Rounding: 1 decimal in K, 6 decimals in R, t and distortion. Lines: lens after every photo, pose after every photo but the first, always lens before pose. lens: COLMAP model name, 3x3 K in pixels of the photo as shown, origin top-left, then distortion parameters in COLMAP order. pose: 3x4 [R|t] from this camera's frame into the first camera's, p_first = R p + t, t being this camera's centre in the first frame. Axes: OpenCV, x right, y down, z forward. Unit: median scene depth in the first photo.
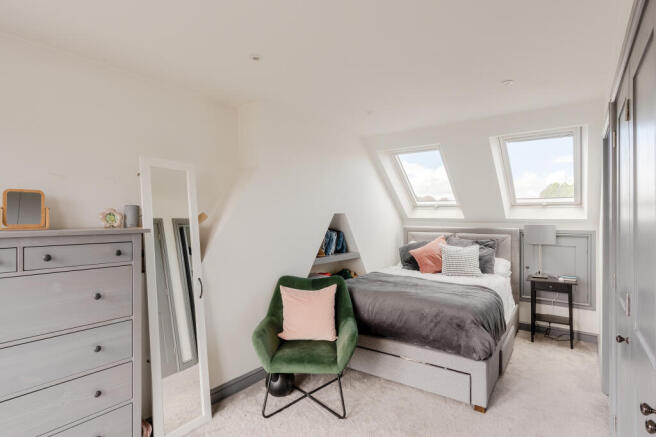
lens RADIAL K [[313.2, 0, 328.0], [0, 313.2, 218.5], [0, 0, 1]] dist [-0.001145, -0.000080]
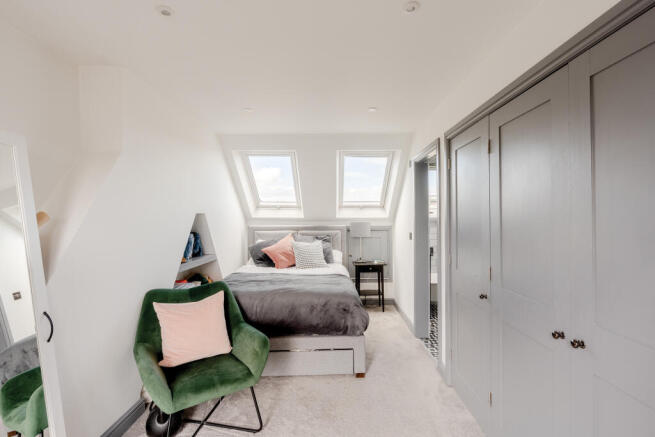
lens RADIAL K [[293.7, 0, 327.5], [0, 293.7, 218.5], [0, 0, 1]] dist [-0.001773, 0.000374]
pose [[0.814611, -0.009073, 0.579937, -0.167841], [0.008117, 0.999958, 0.004242, -0.002005], [-0.579951, 0.001252, 0.814651, 0.091946]]
